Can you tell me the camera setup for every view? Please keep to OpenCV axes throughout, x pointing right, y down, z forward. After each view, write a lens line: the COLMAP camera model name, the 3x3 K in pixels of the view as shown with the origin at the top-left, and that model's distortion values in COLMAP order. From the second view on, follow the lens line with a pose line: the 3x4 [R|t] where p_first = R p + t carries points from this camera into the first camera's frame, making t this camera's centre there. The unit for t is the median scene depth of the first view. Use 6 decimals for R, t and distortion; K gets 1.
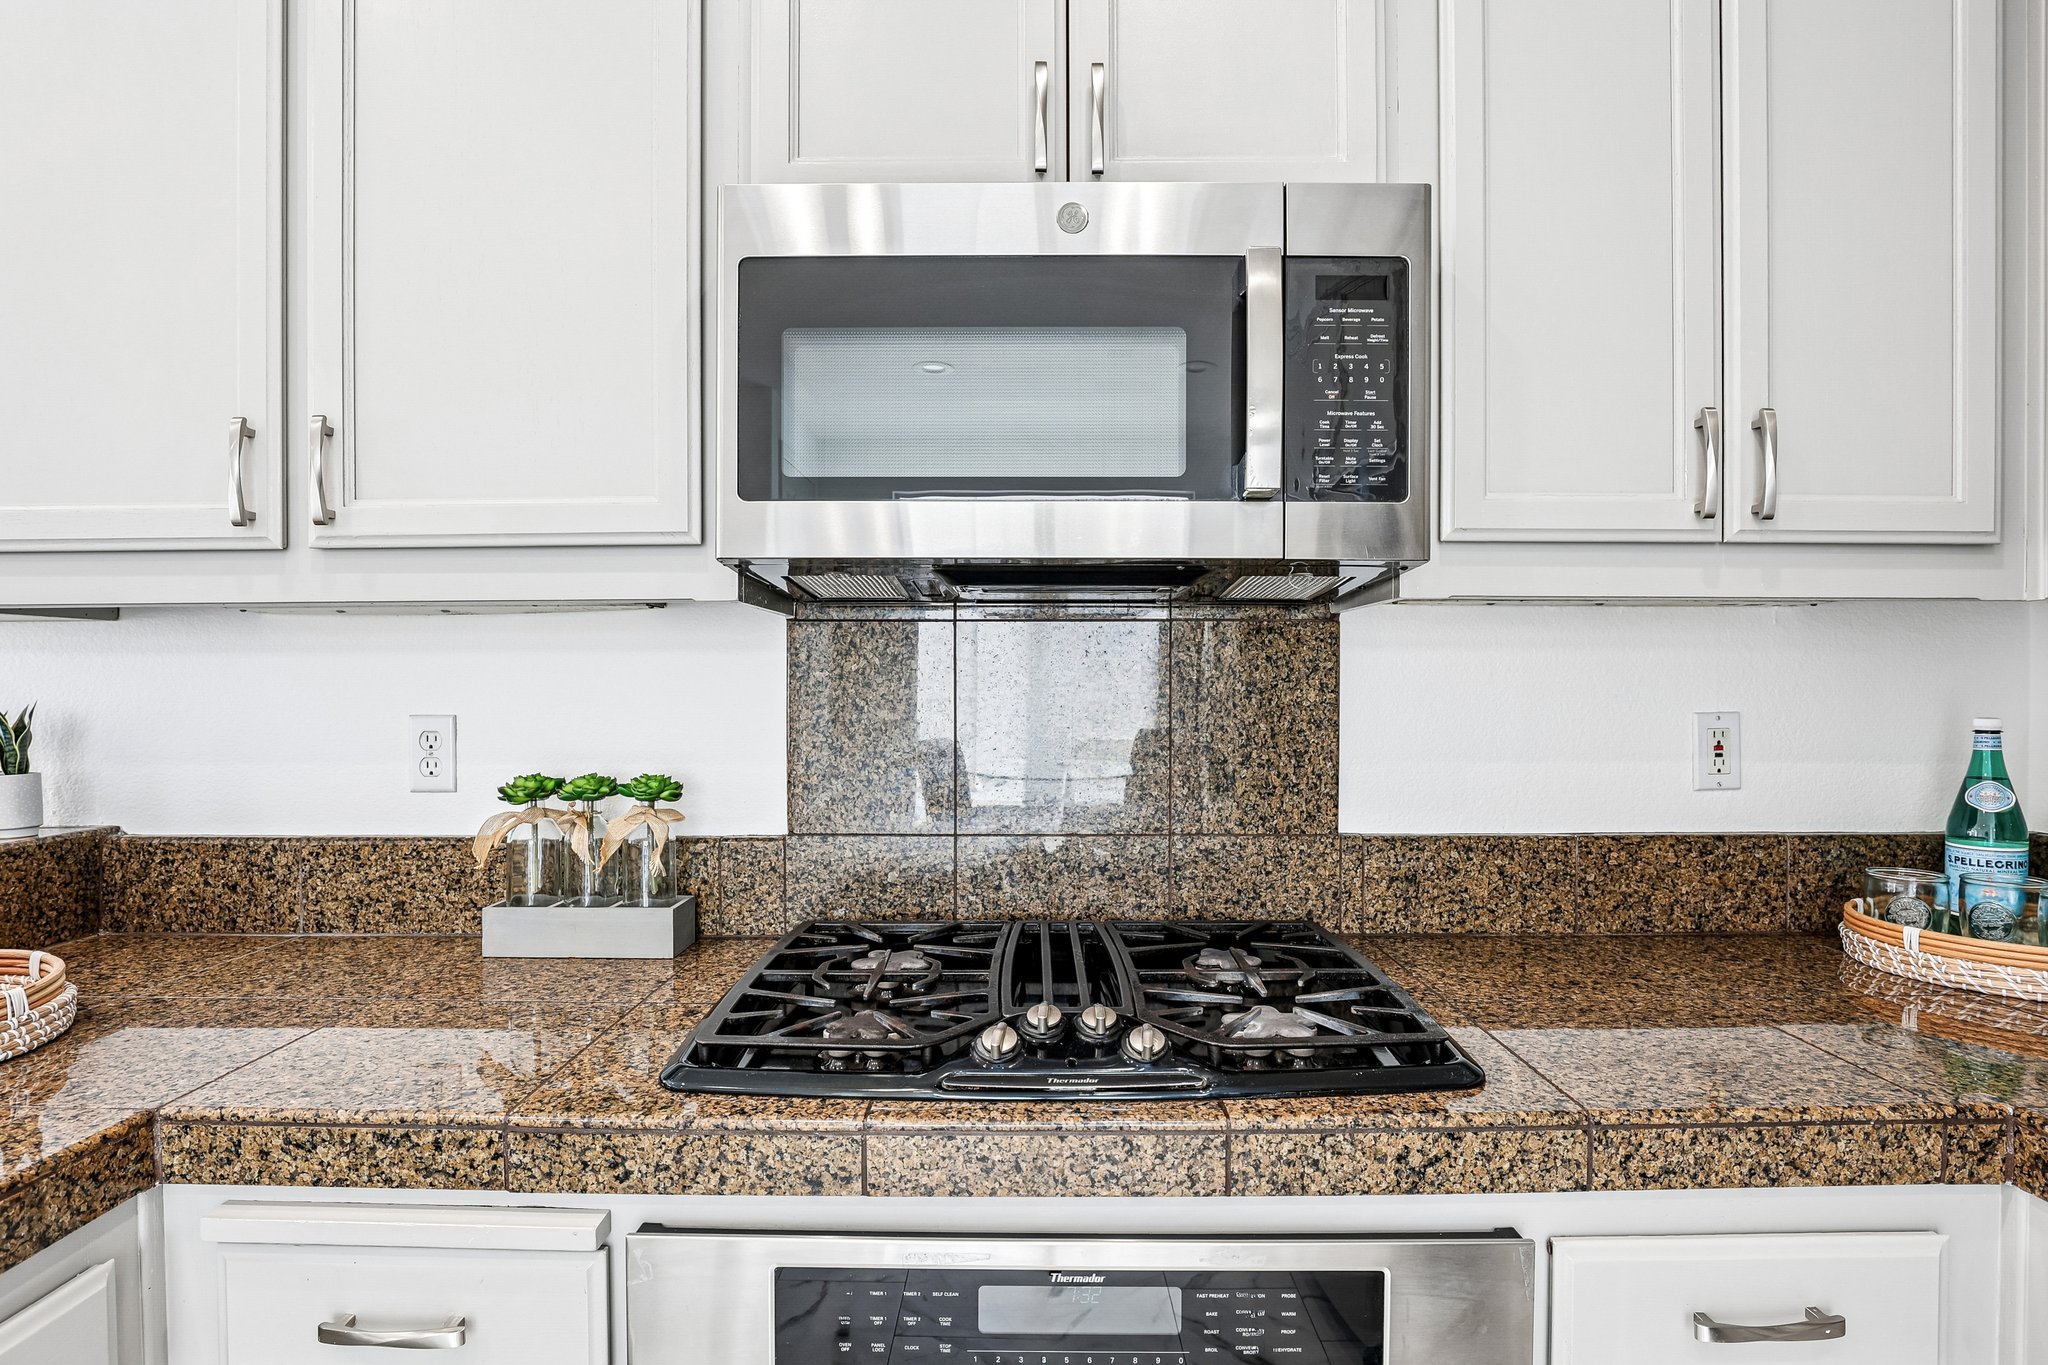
lens RADIAL K [[1031.0, 0, 1028.4], [0, 1031.0, 697.2], [0, 0, 1]] dist [-0.024392, 0.004352]
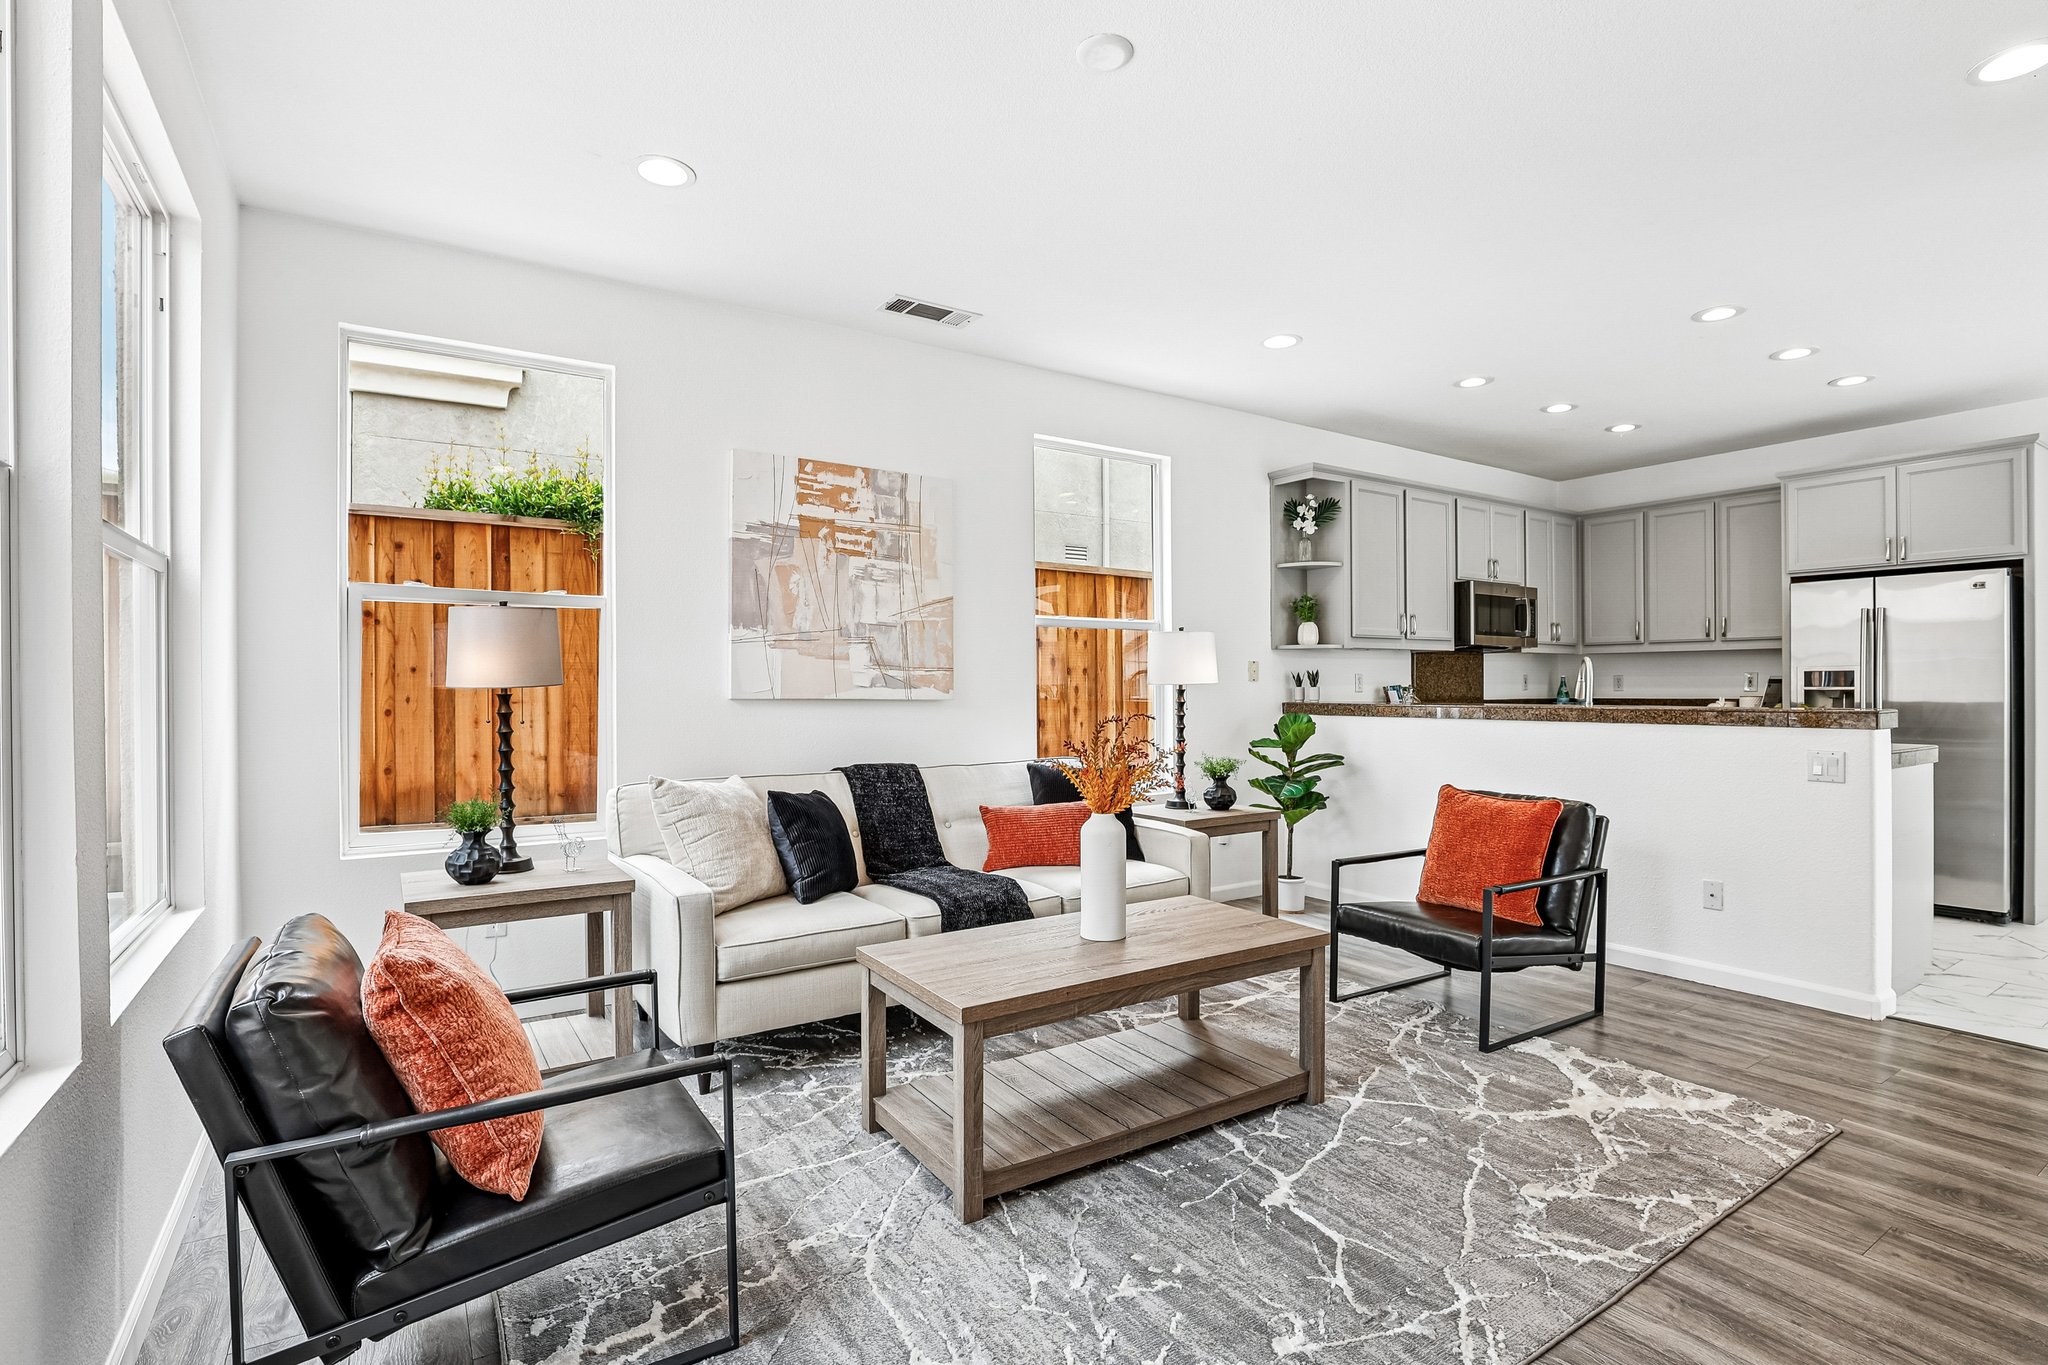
lens RADIAL K [[974.8, 0, 1023.6], [0, 974.8, 691.1], [0, 0, 1]] dist [-0.032321, 0.006399]
pose [[0.835670, -0.003681, 0.549220, -4.391232], [0.012046, 0.999860, -0.011627, 0.131892], [-0.549100, 0.016332, 0.835597, -1.780665]]
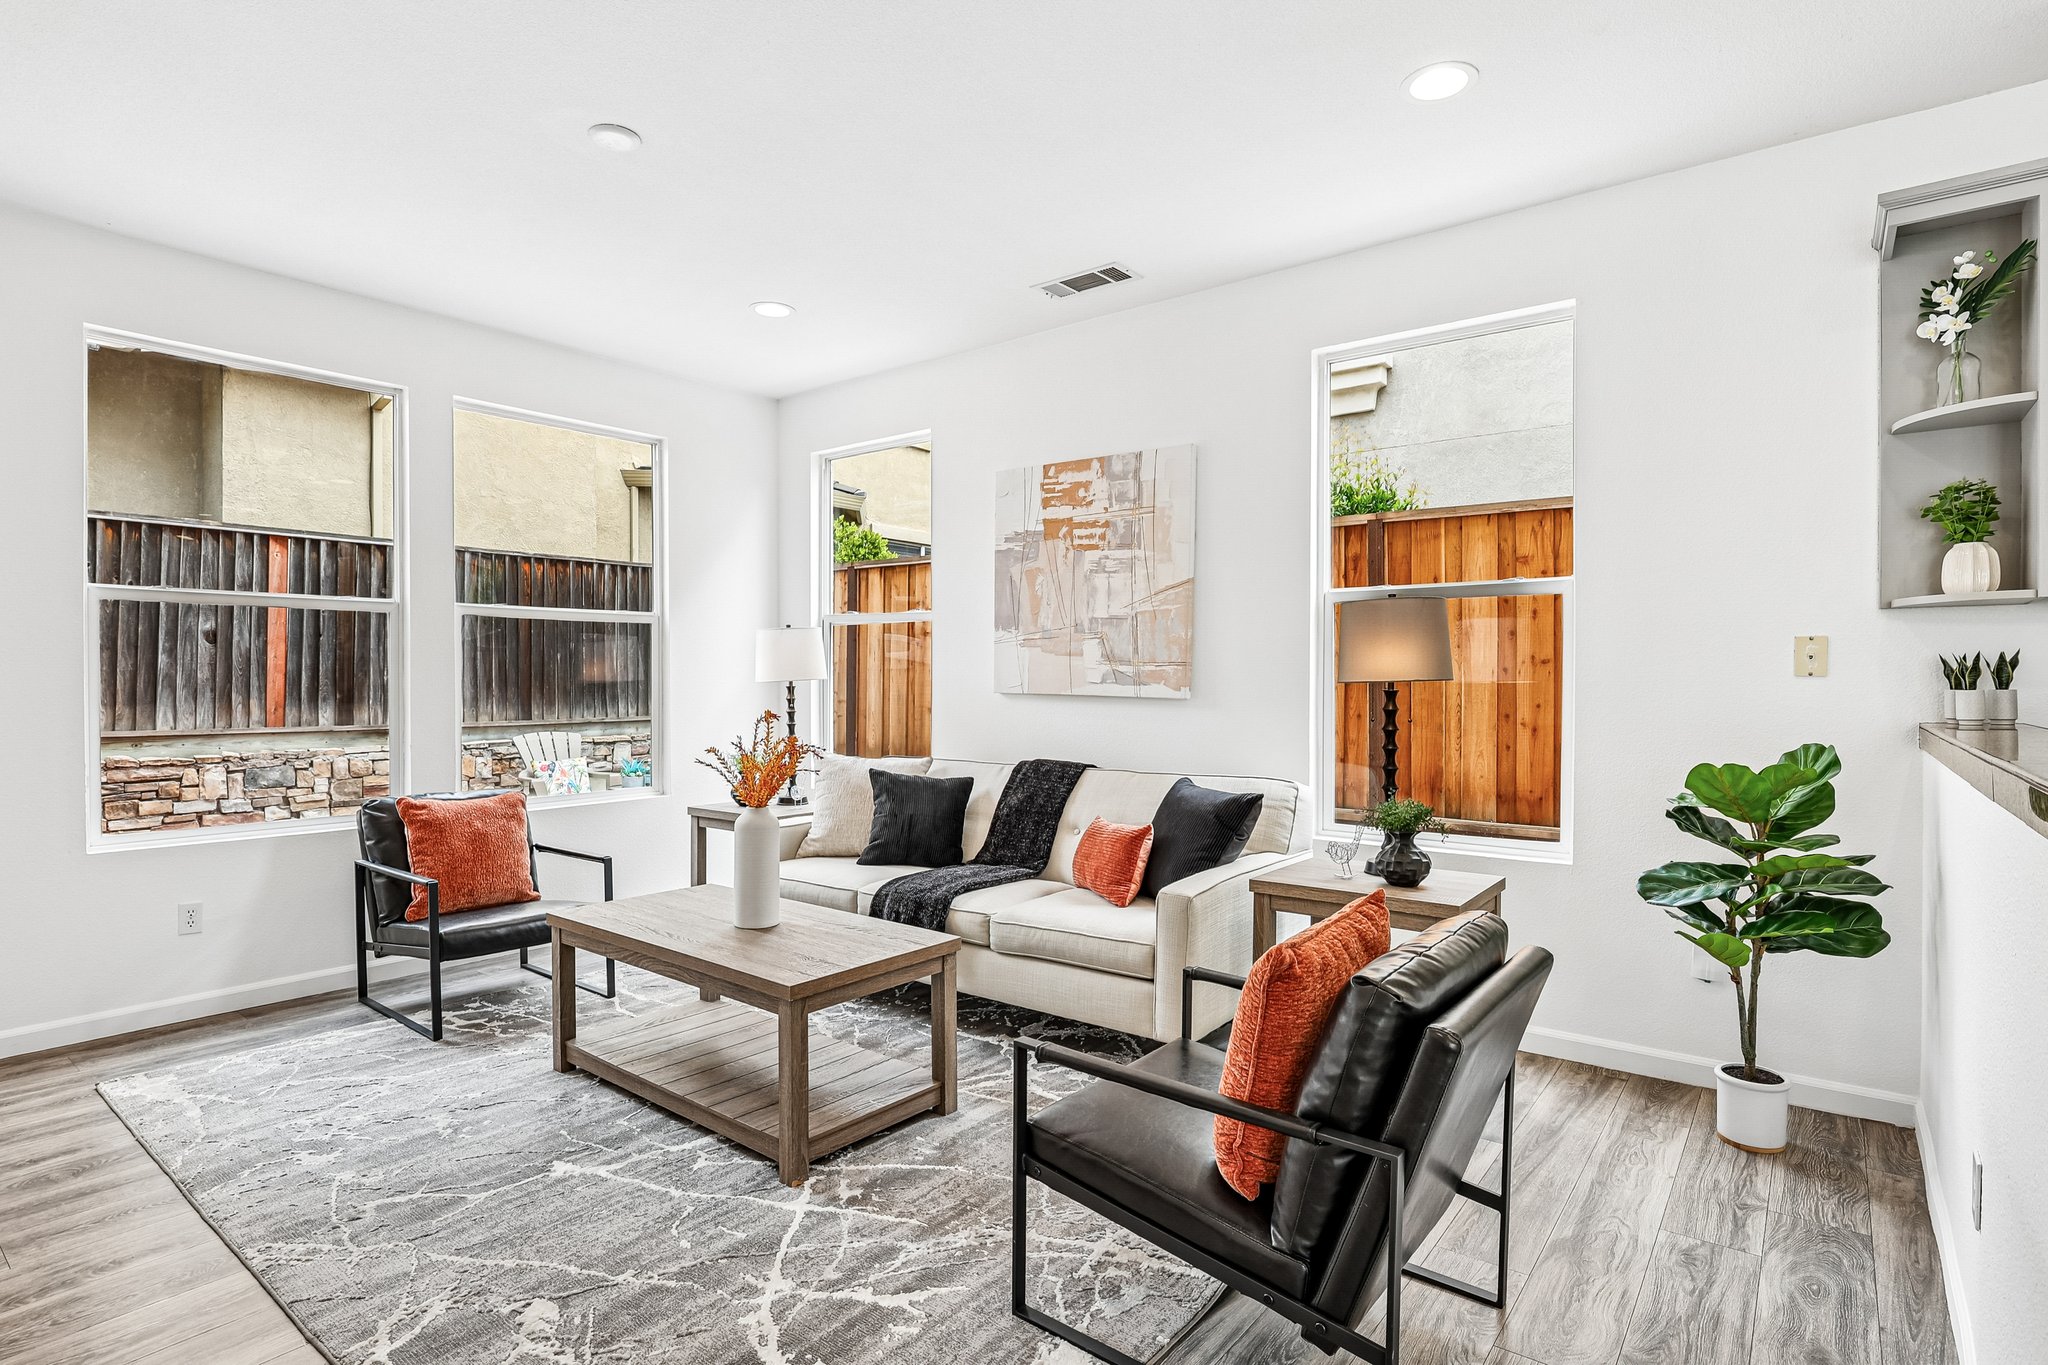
lens RADIAL K [[1031.0, 0, 1019.6], [0, 1031.0, 695.2], [0, 0, 1]] dist [-0.024392, 0.004352]
pose [[0.787015, 0.011731, -0.616822, -1.329903], [-0.013320, 0.999909, 0.002021, 0.111362], [0.616790, 0.006625, 0.787100, -1.582141]]
